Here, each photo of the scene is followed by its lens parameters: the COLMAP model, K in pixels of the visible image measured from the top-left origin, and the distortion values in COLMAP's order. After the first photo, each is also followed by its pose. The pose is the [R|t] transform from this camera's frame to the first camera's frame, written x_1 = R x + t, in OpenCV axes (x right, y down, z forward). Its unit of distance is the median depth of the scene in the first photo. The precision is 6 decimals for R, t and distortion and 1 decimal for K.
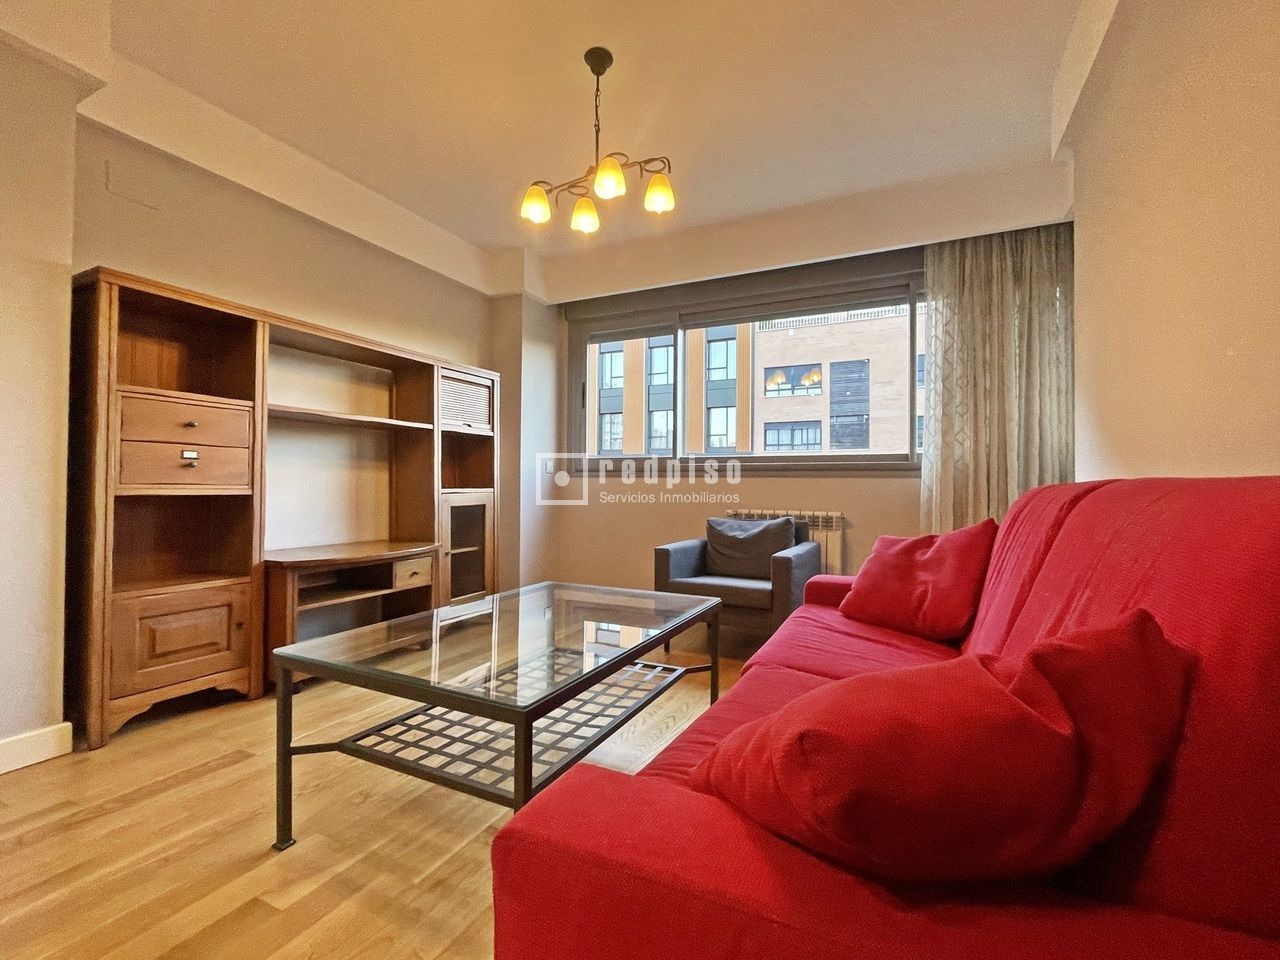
lens RADIAL K [[571.4, 0, 623.7], [0, 571.4, 475.5], [0, 0, 1]] dist [0.007671, 0.000297]
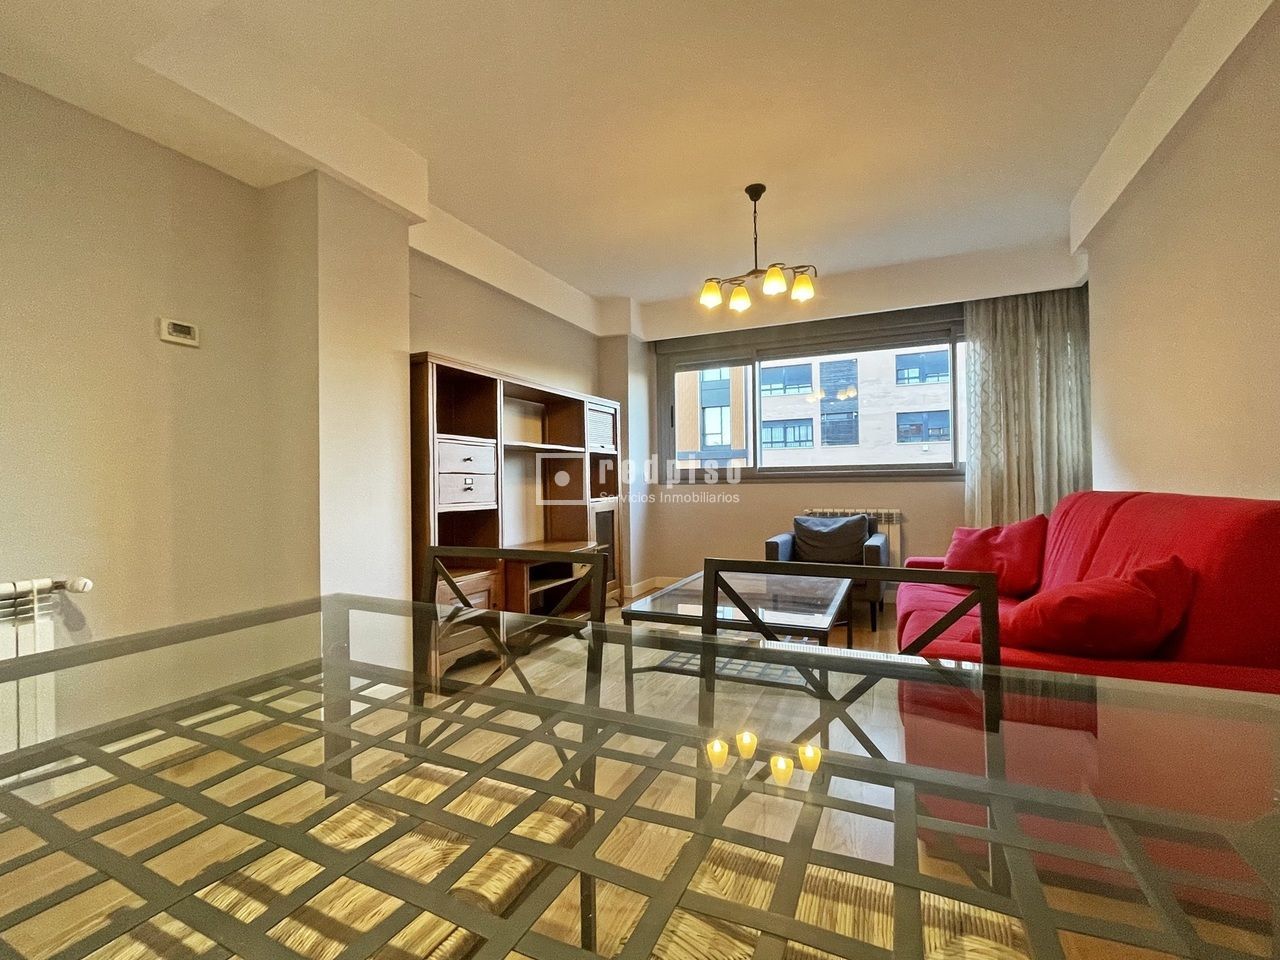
lens RADIAL K [[571.4, 0, 623.7], [0, 571.4, 475.5], [0, 0, 1]] dist [0.007671, 0.000297]
pose [[0.999259, -0.021536, 0.031890, -0.293202], [0.021408, 0.999761, 0.004364, -0.032558], [-0.031977, -0.003678, 0.999482, -0.266508]]
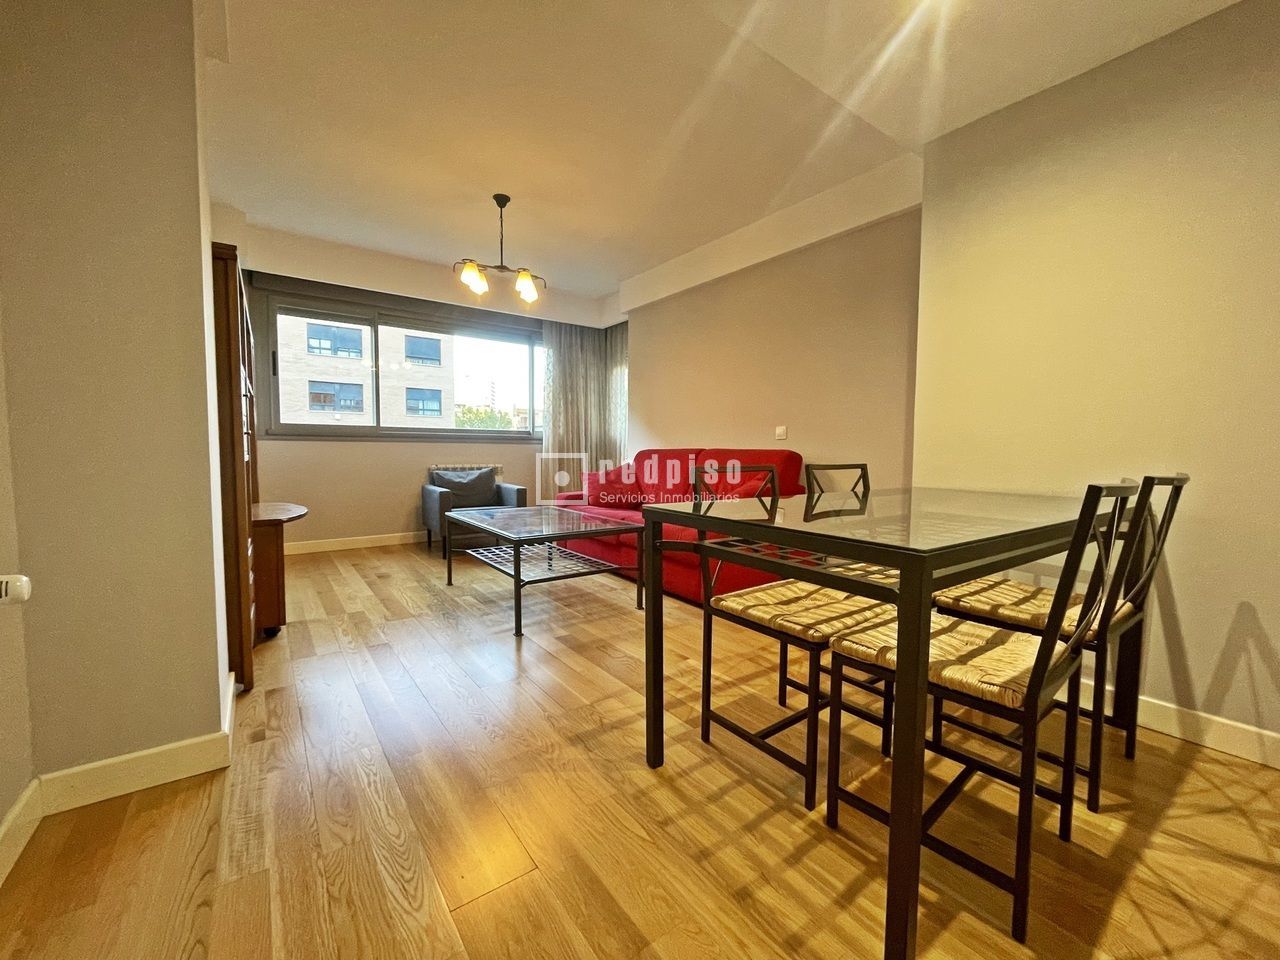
lens RADIAL K [[526.7, 0, 640.0], [0, 526.7, 480.0], [0, 0, 1]] dist [0.003776, 0.000184]
pose [[0.442915, -0.057388, 0.894725, -0.906171], [-0.019166, 0.997115, 0.073443, -0.013609], [-0.896359, -0.049677, 0.440537, -0.067642]]
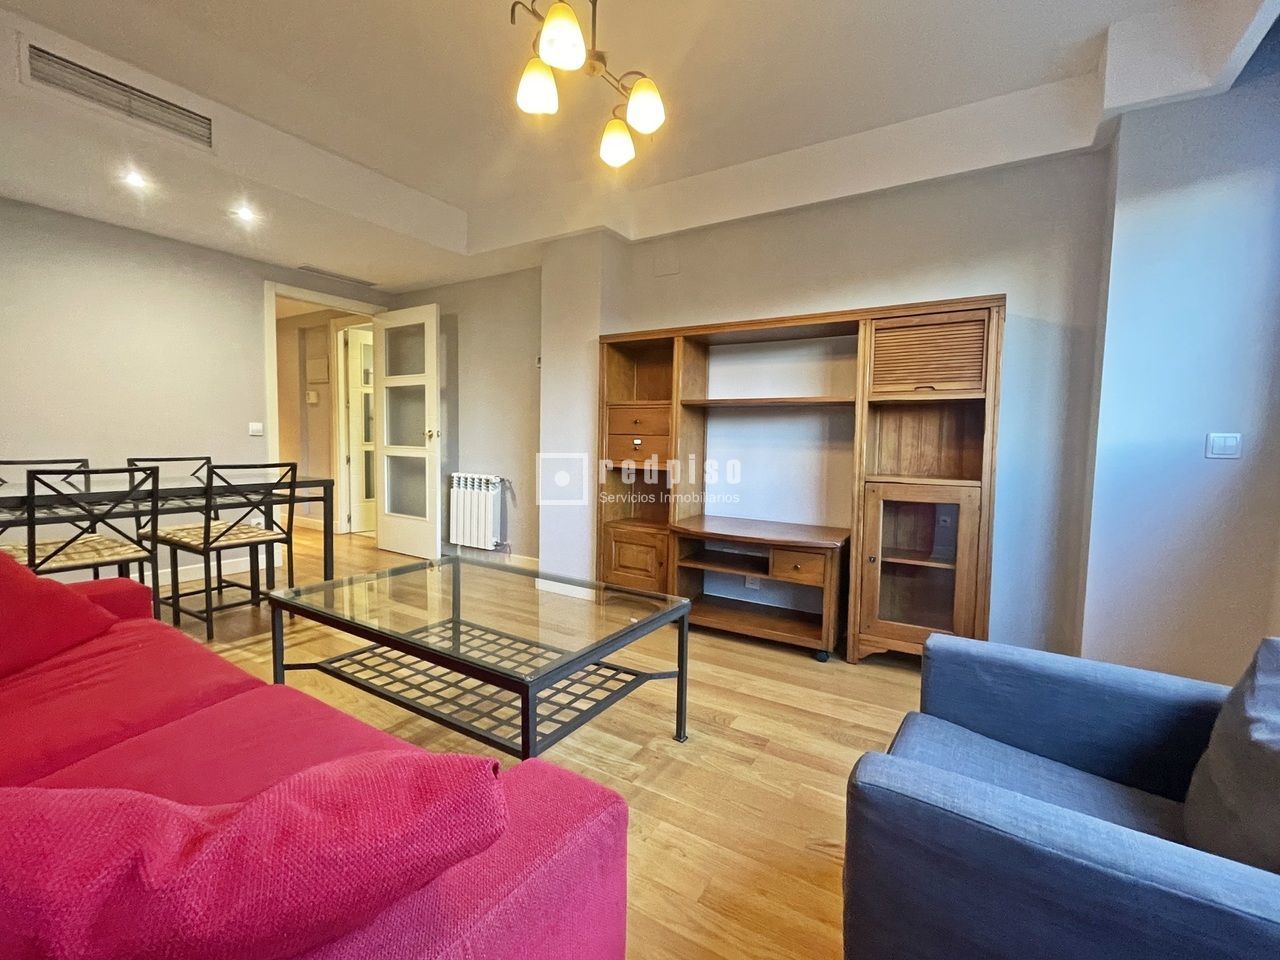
lens RADIAL K [[554.1, 0, 640.0], [0, 554.1, 480.0], [0, 0, 1]] dist [-0.010895, 0.000066]
pose [[-0.080522, 0.058665, -0.995025, 0.482545], [-0.003326, 0.998245, 0.059124, -0.015837], [0.996747, 0.008071, -0.080185, 0.774908]]
